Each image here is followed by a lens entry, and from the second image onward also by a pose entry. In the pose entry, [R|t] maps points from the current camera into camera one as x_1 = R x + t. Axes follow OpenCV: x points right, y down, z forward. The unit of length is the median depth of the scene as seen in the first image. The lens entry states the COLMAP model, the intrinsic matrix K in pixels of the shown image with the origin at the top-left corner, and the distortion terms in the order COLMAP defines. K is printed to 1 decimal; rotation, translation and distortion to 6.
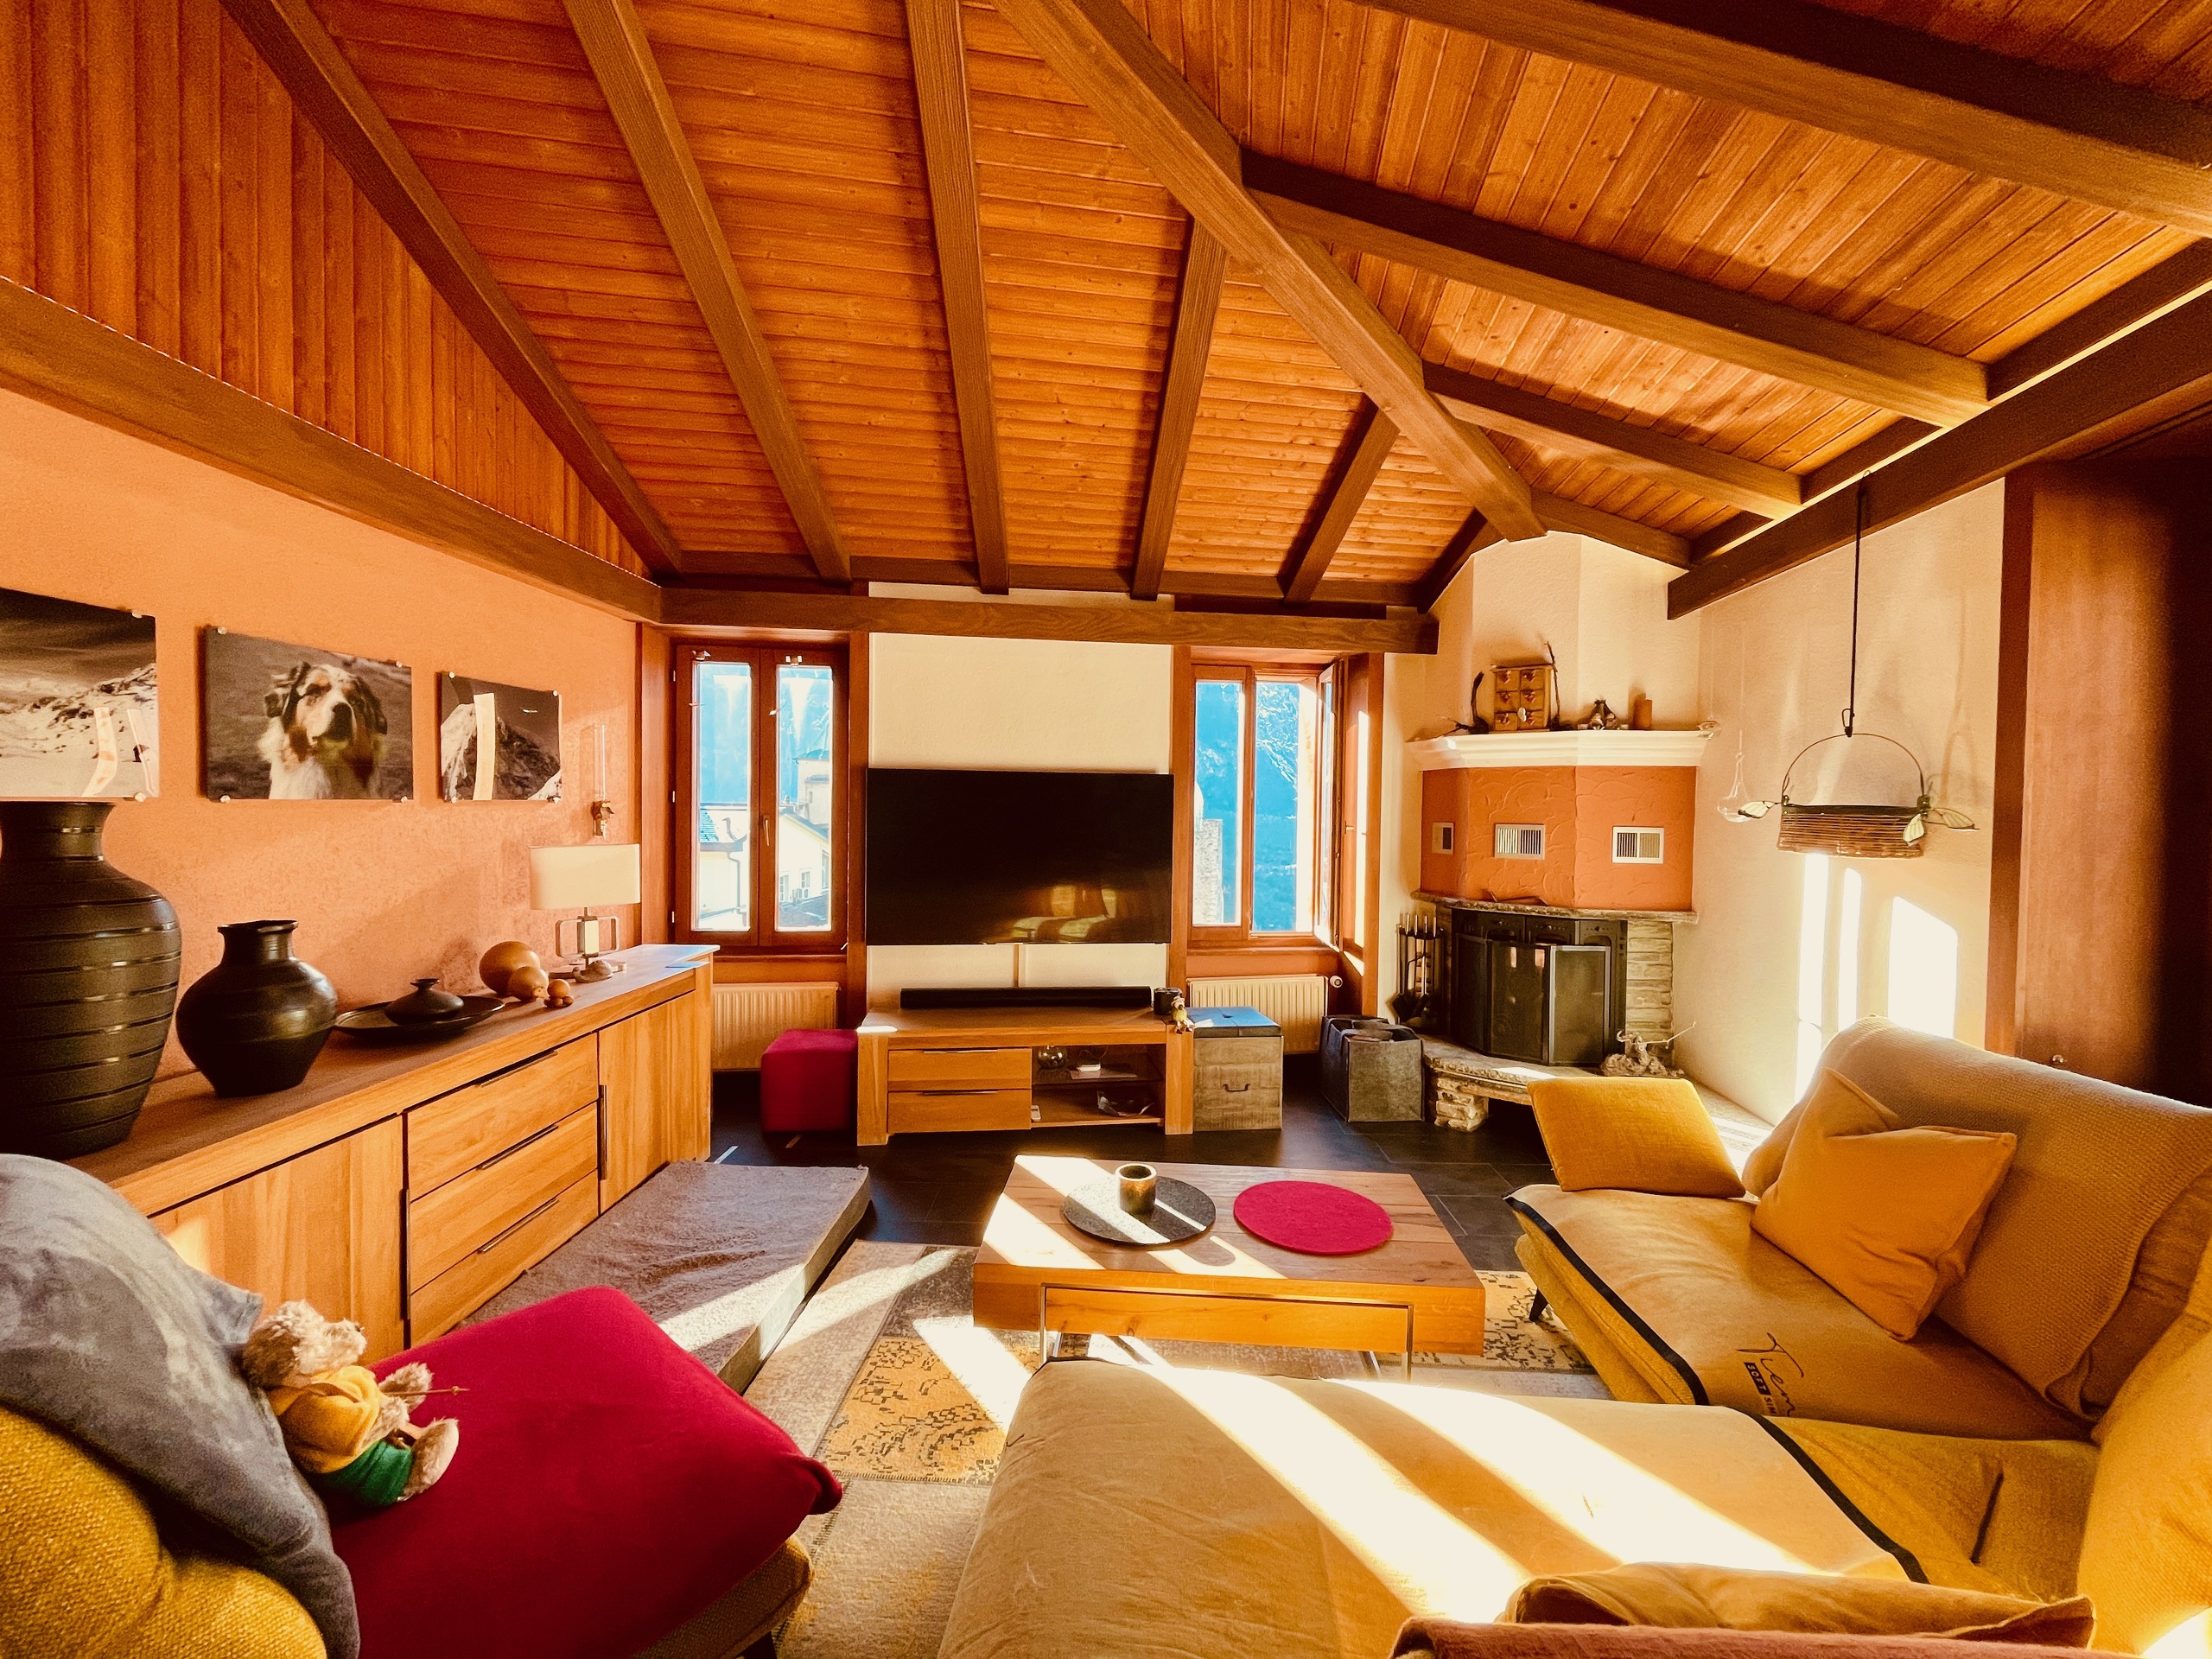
lens RADIAL K [[902.9, 0, 1106.0], [0, 902.9, 829.5], [0, 0, 1]] dist [-0.000390, -0.000141]
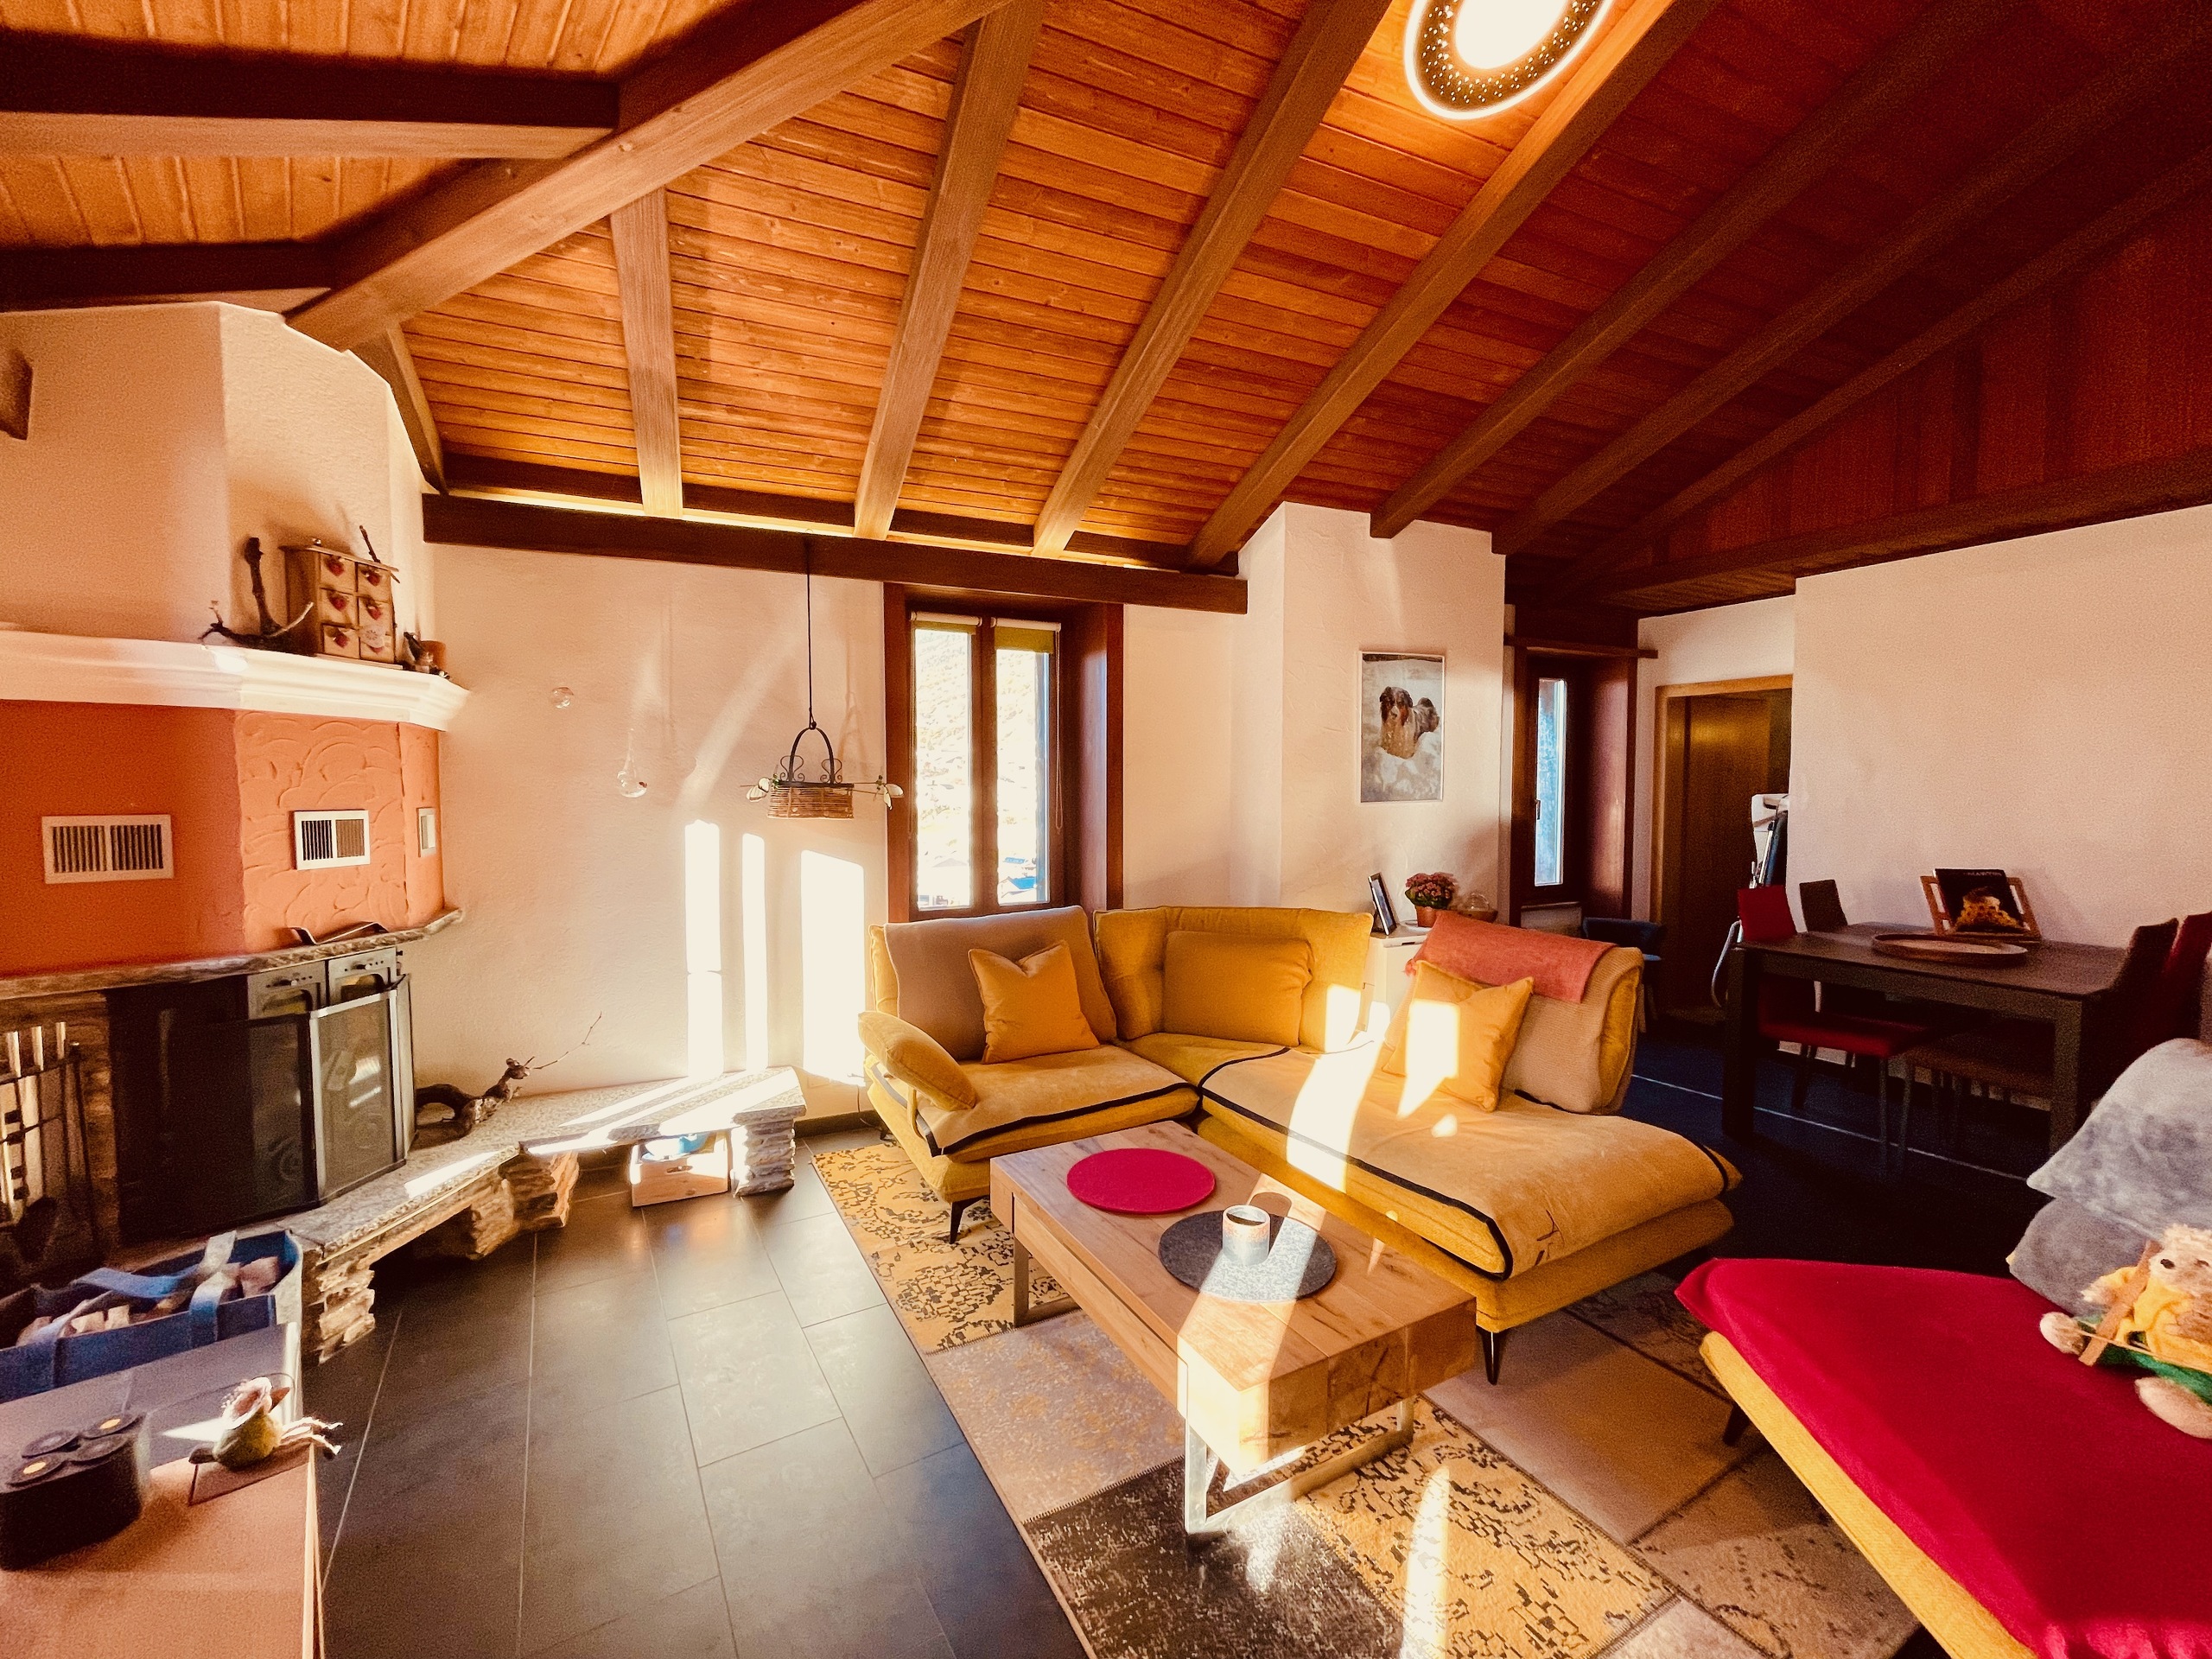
lens RADIAL K [[902.9, 0, 1106.0], [0, 902.9, 829.5], [0, 0, 1]] dist [-0.000390, -0.000141]
pose [[-0.550849, -0.045251, 0.833377, -0.560915], [0.020975, 0.997463, 0.068025, -0.039322], [-0.834341, 0.054951, -0.548502, 1.484005]]
